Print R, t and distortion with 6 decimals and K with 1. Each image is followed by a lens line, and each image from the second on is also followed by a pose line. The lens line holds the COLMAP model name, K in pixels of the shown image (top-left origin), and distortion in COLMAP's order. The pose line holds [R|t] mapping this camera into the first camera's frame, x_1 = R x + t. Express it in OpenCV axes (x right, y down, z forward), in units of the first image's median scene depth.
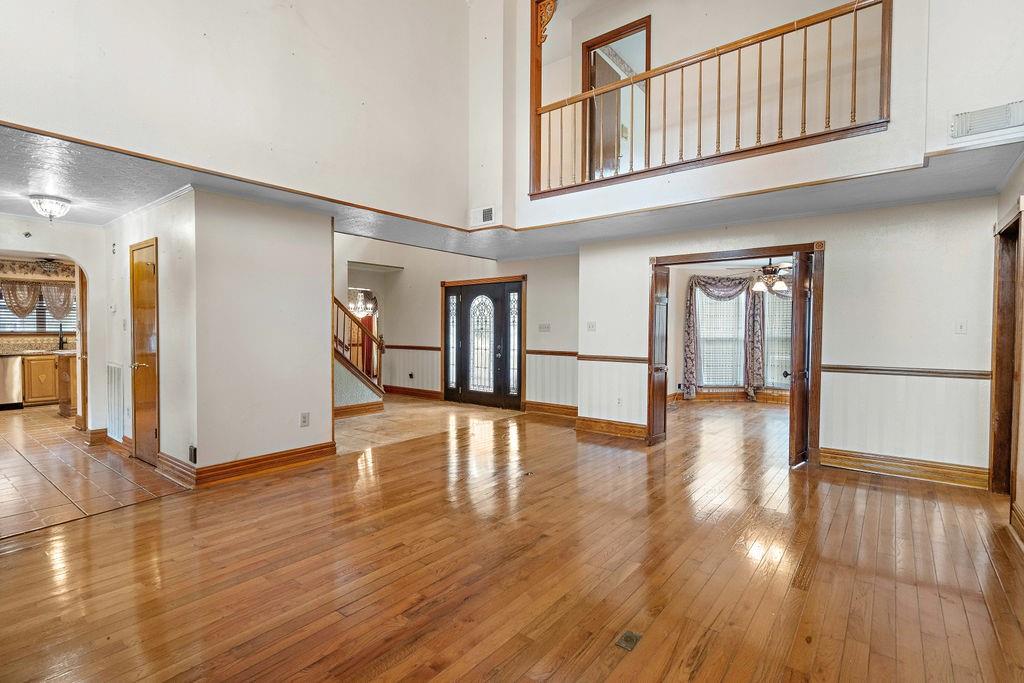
lens RADIAL K [[492.6, 0, 512.0], [0, 492.6, 336.5], [0, 0, 1]] dist [-0.001615, 0.000320]
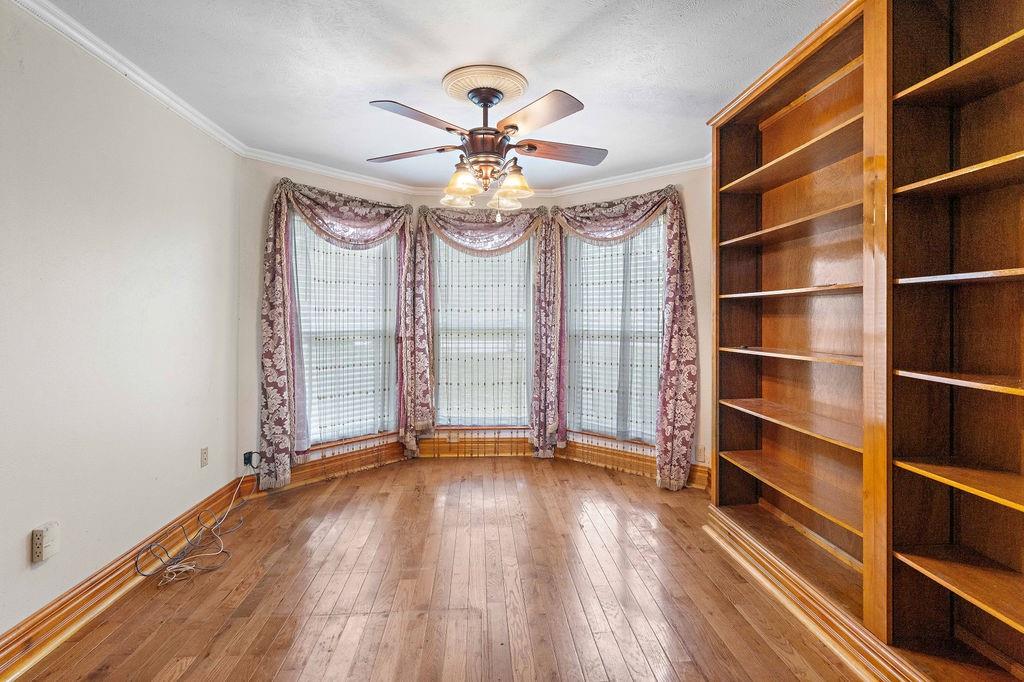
lens RADIAL K [[496.9, 0, 511.0], [0, 496.9, 319.0], [0, 0, 1]] dist [-0.005107, -0.000487]
pose [[0.753467, -0.006898, 0.657450, 0.241401], [0.010140, 0.999948, -0.001129, -0.006841], [-0.657408, 0.007517, 0.753497, 0.571522]]
